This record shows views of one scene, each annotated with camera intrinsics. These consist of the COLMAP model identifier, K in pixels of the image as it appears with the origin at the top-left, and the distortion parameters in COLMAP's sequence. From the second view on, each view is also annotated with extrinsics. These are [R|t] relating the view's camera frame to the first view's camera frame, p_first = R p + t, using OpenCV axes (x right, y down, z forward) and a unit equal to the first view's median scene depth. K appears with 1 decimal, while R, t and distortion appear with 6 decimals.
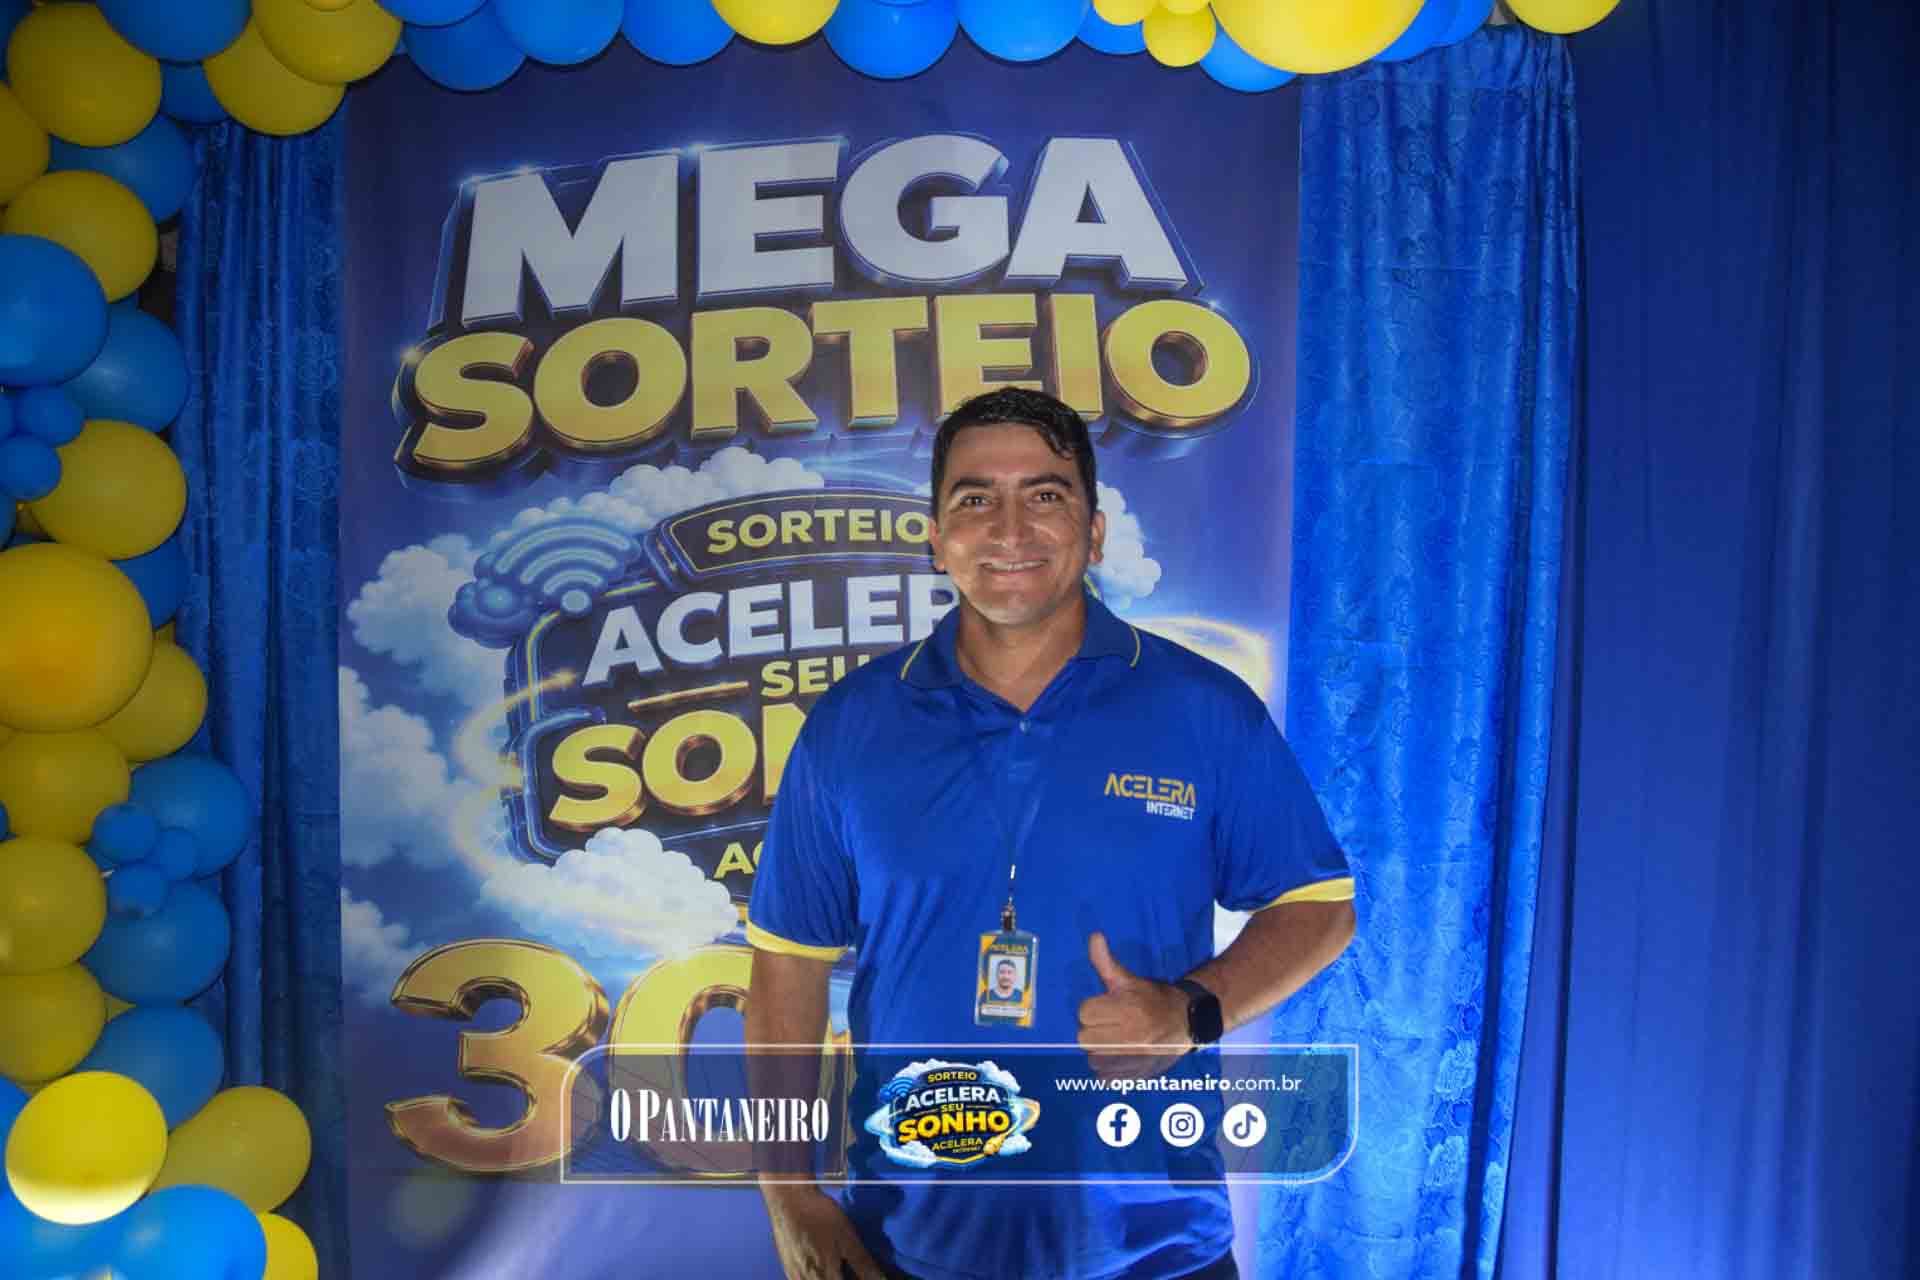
lens RADIAL K [[1477.4, 0, 954.3], [0, 1477.4, 645.9], [0, 0, 1]] dist [-0.144231, 0.089907]
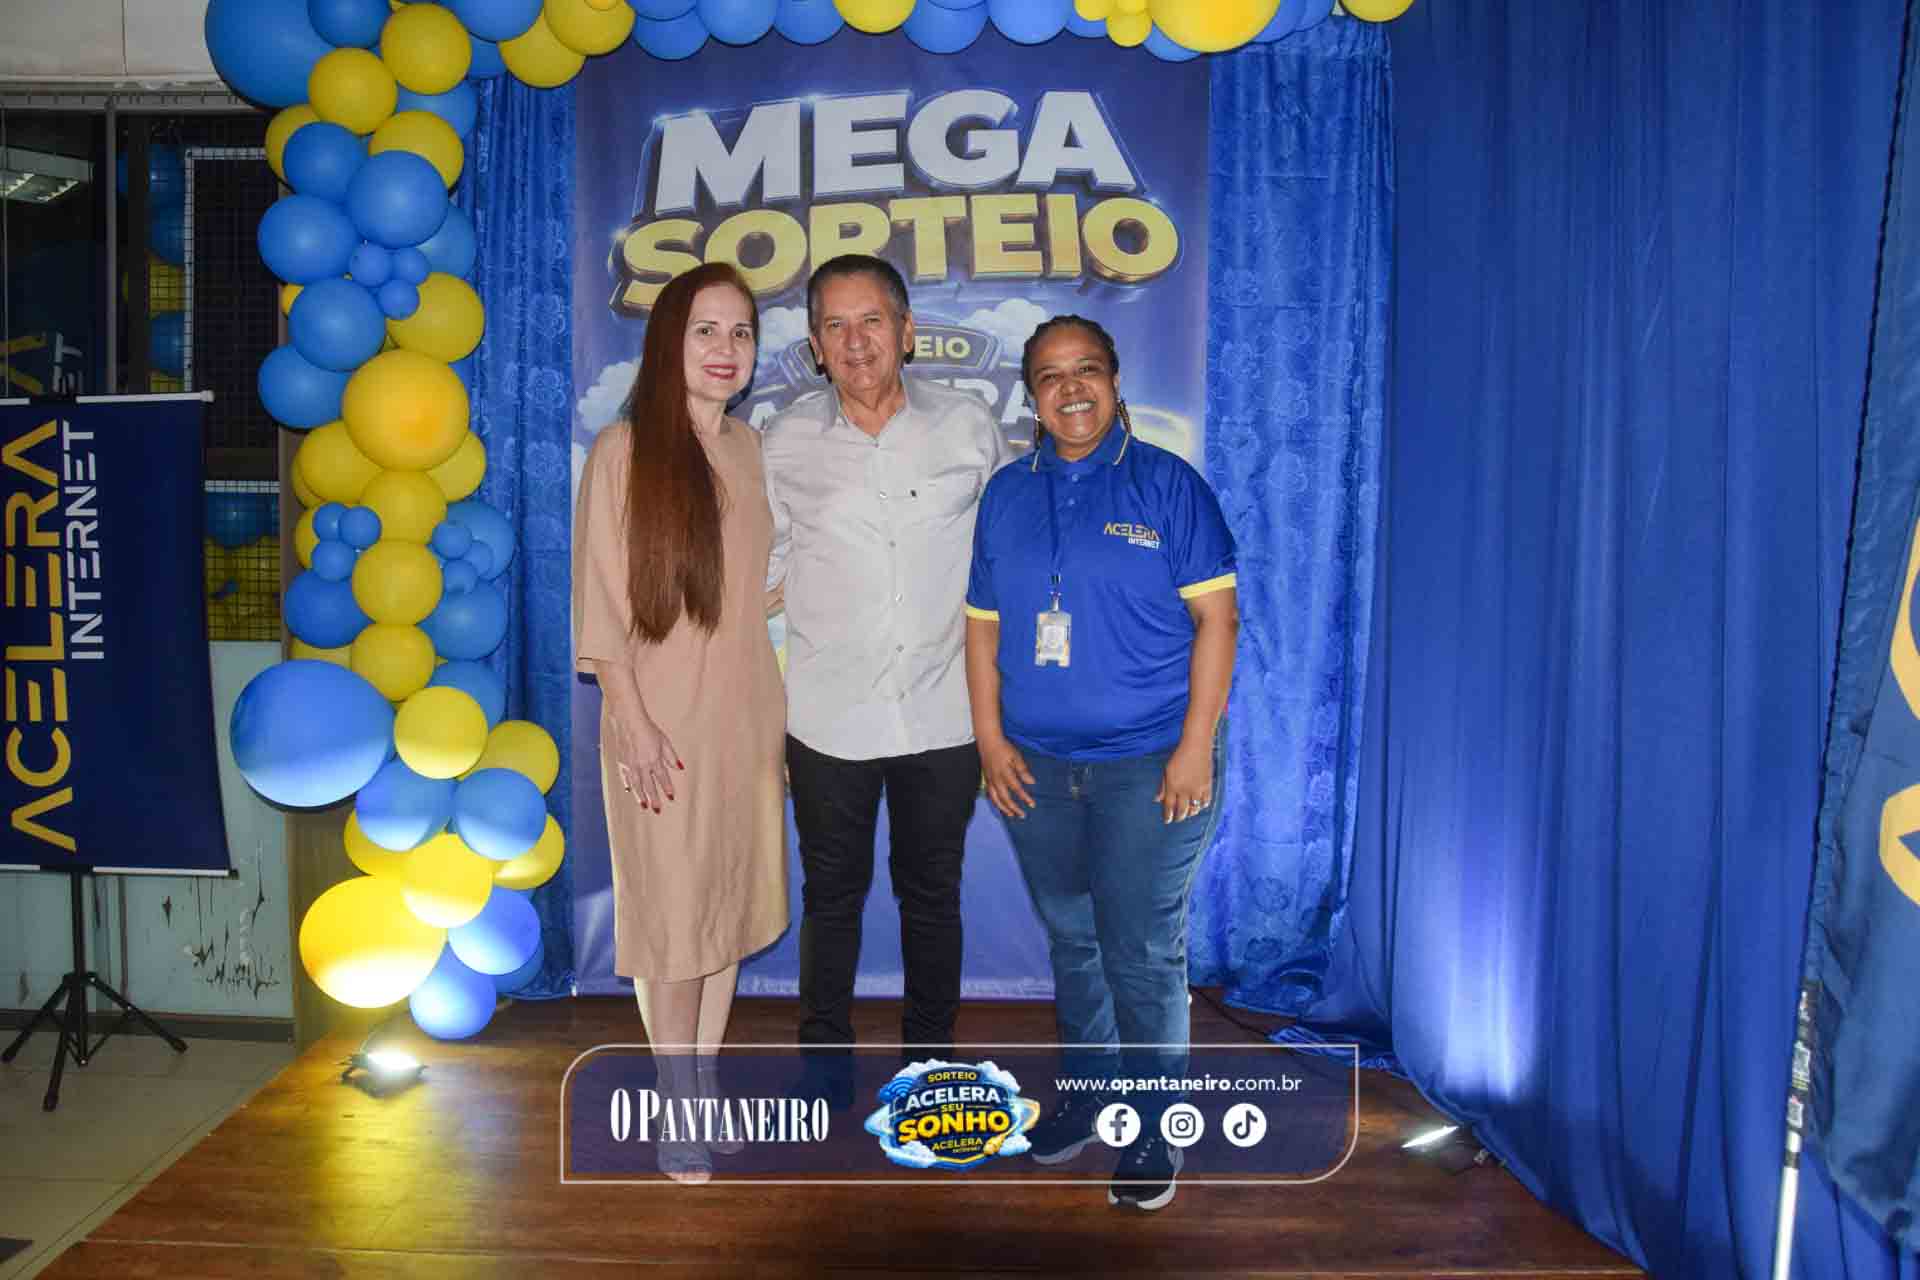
lens RADIAL K [[1537.8, 0, 927.6], [0, 1537.8, 627.8], [0, 0, 1]] dist [-0.157510, 0.109937]
pose [[0.999819, -0.009118, 0.016704, -0.087683], [0.008893, 0.999869, 0.013493, 0.186870], [-0.016825, -0.013342, 0.999769, -0.577855]]
